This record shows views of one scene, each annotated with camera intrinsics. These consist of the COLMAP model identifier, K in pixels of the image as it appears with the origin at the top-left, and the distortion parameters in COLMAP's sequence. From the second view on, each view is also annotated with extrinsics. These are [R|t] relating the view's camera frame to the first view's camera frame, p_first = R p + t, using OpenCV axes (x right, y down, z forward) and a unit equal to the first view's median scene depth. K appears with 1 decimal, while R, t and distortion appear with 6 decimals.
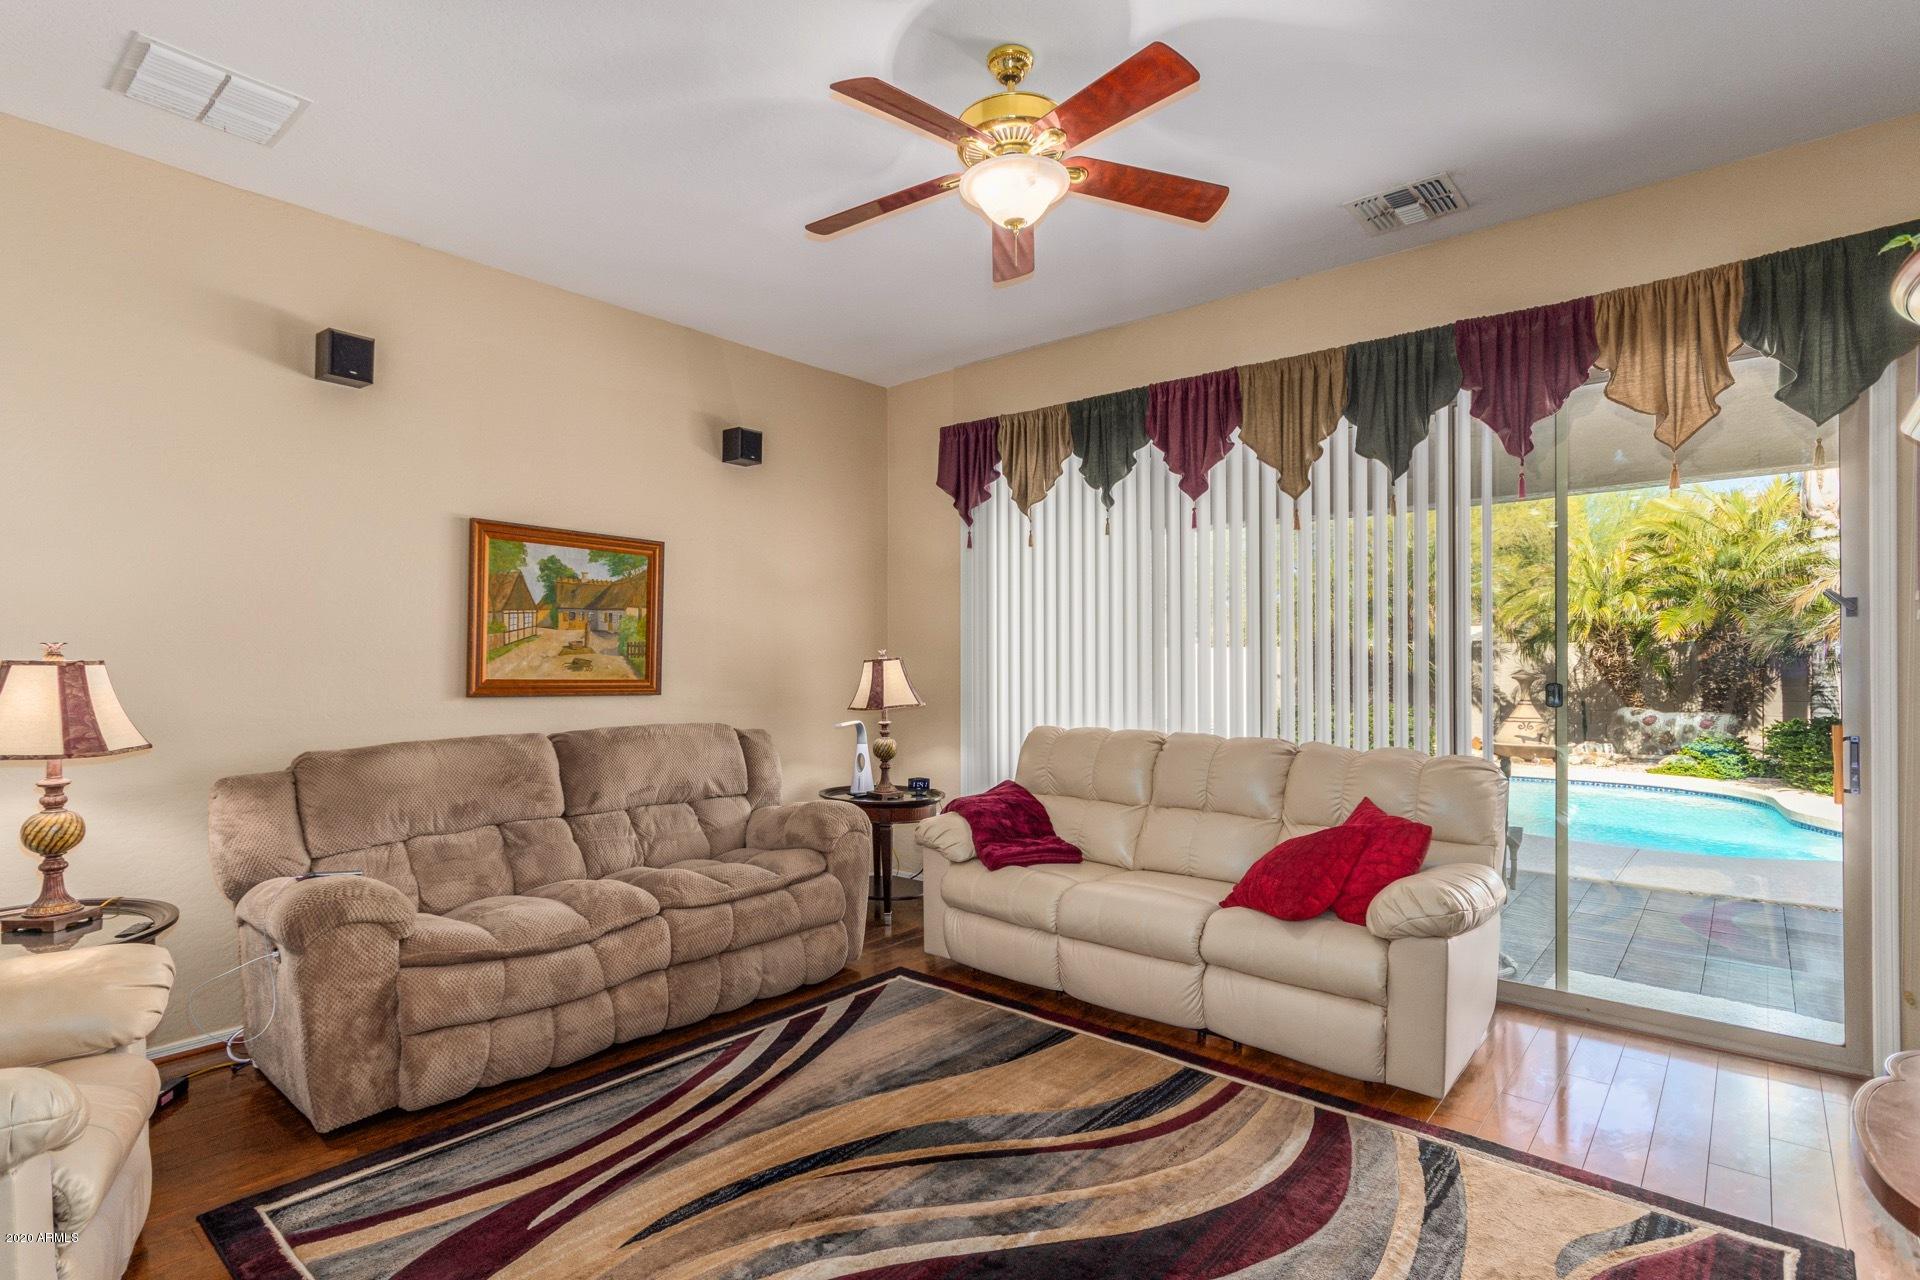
lens RADIAL K [[912.4, 0, 968.9], [0, 912.4, 651.6], [0, 0, 1]] dist [-0.015263, 0.000080]
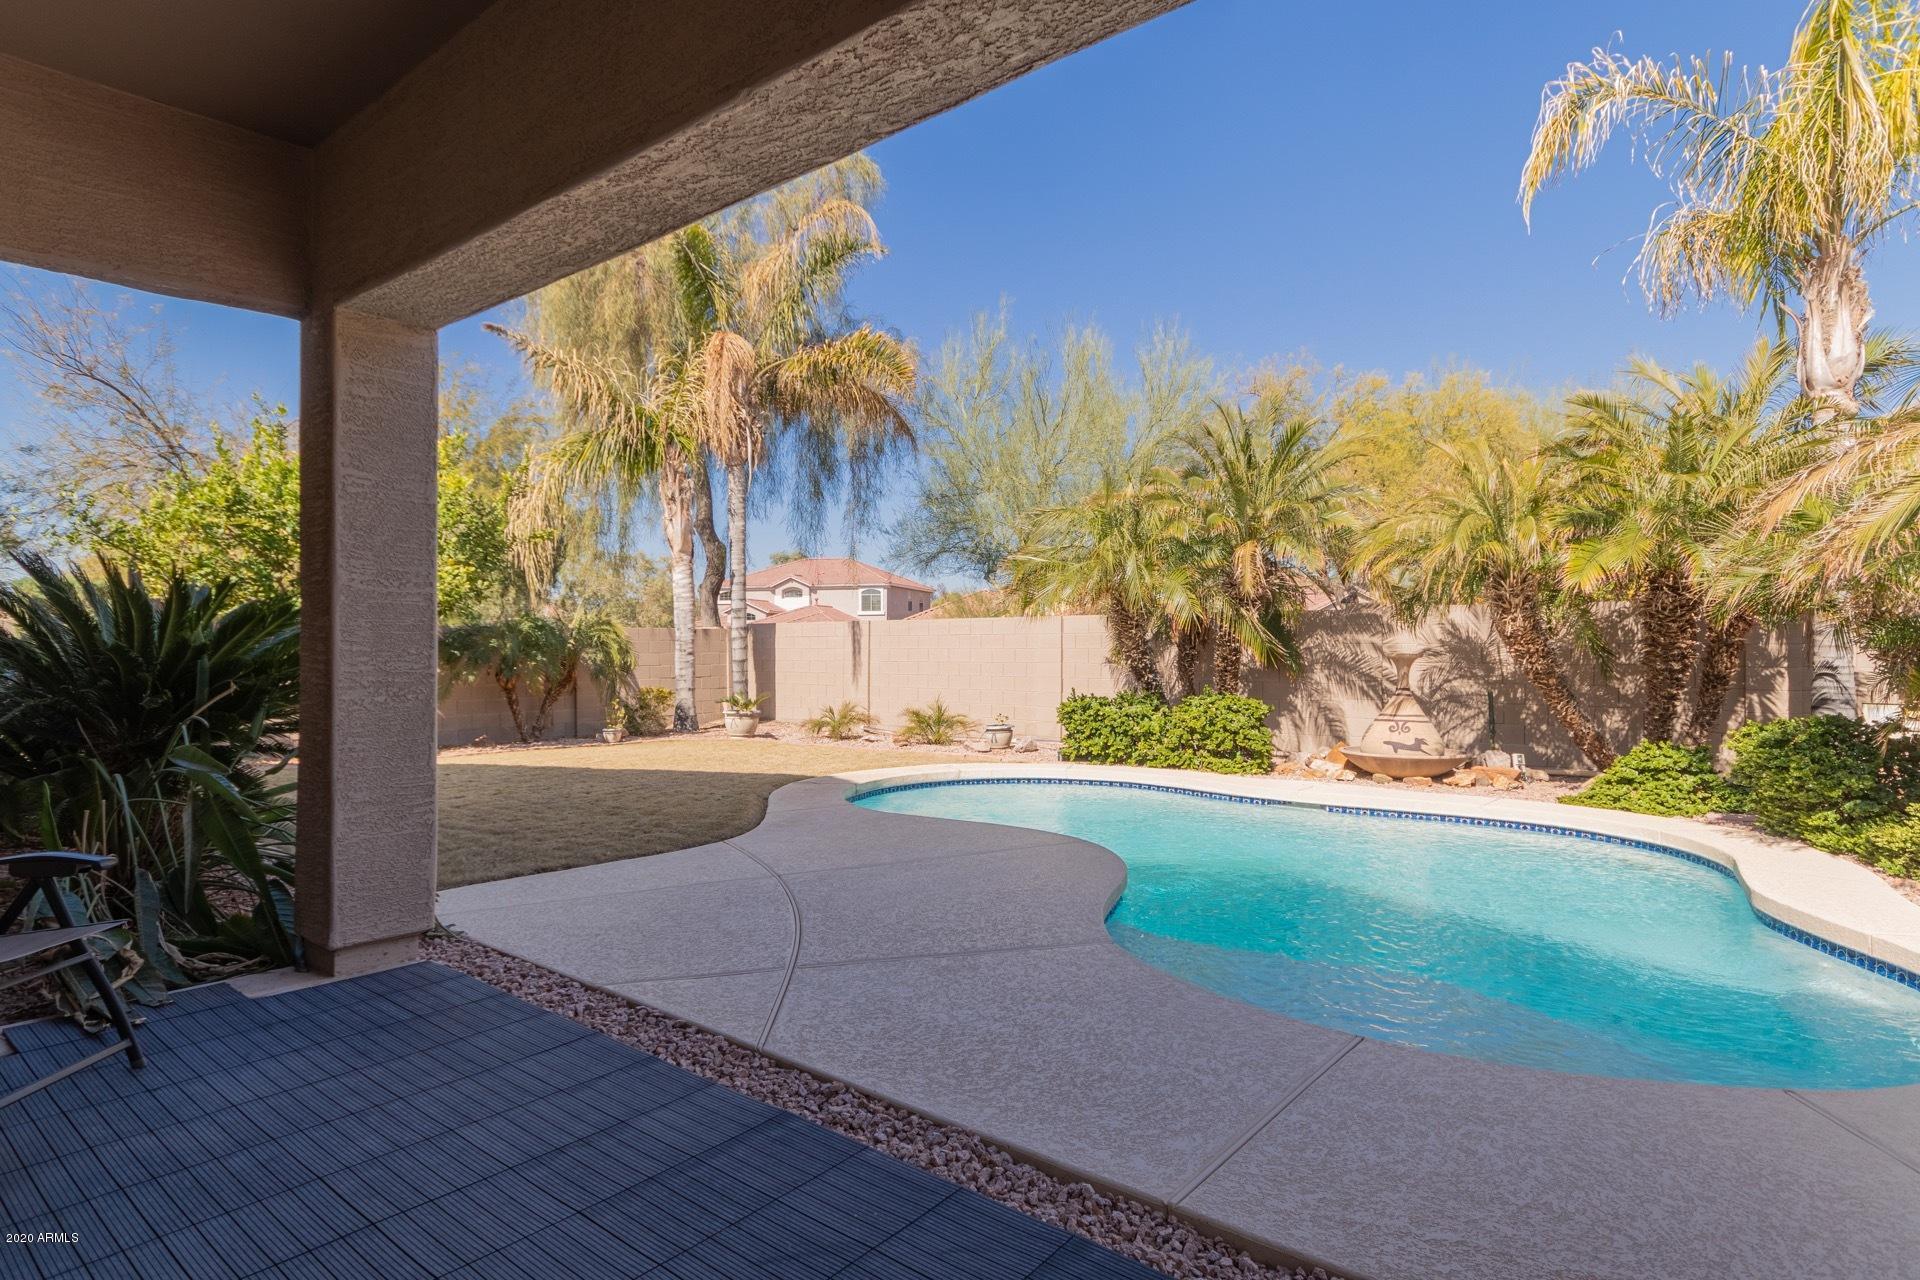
lens RADIAL K [[1017.5, 0, 960.0], [0, 1017.5, 640.0], [0, 0, 1]] dist [-0.021061, 0.000348]
pose [[0.999641, 0.002726, 0.026657, 0.771243], [-0.002856, 0.999984, 0.004817, 0.044102], [-0.026644, -0.004891, 0.999633, 0.756151]]
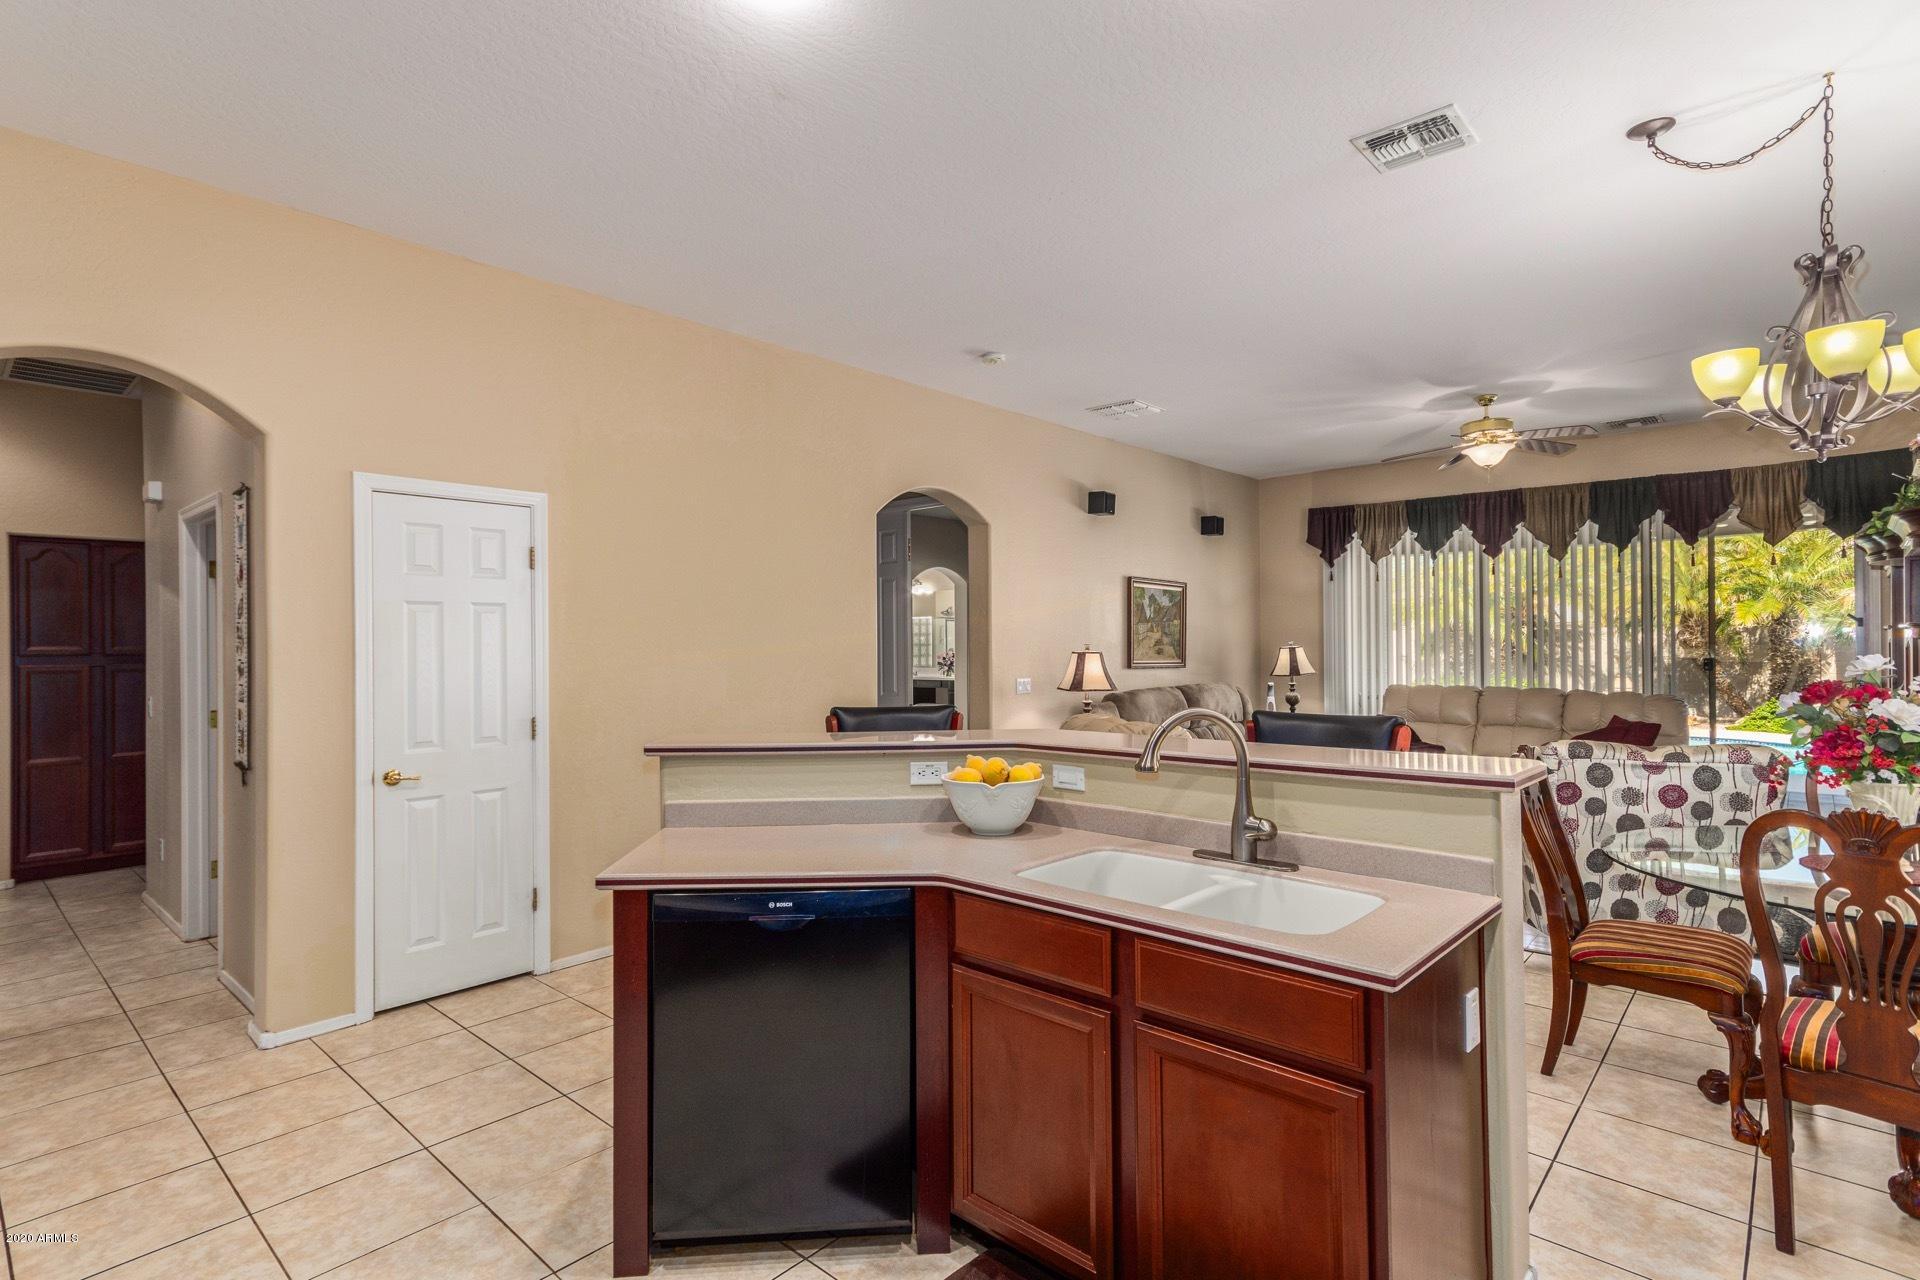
lens RADIAL K [[889.2, 0, 960.0], [0, 889.2, 640.0], [0, 0, 1]] dist [-0.016273, -0.000175]
pose [[0.998345, -0.006911, -0.057097, -0.641034], [0.007257, 0.999957, 0.005856, -0.019349], [0.057054, -0.006261, 0.998351, -0.740867]]
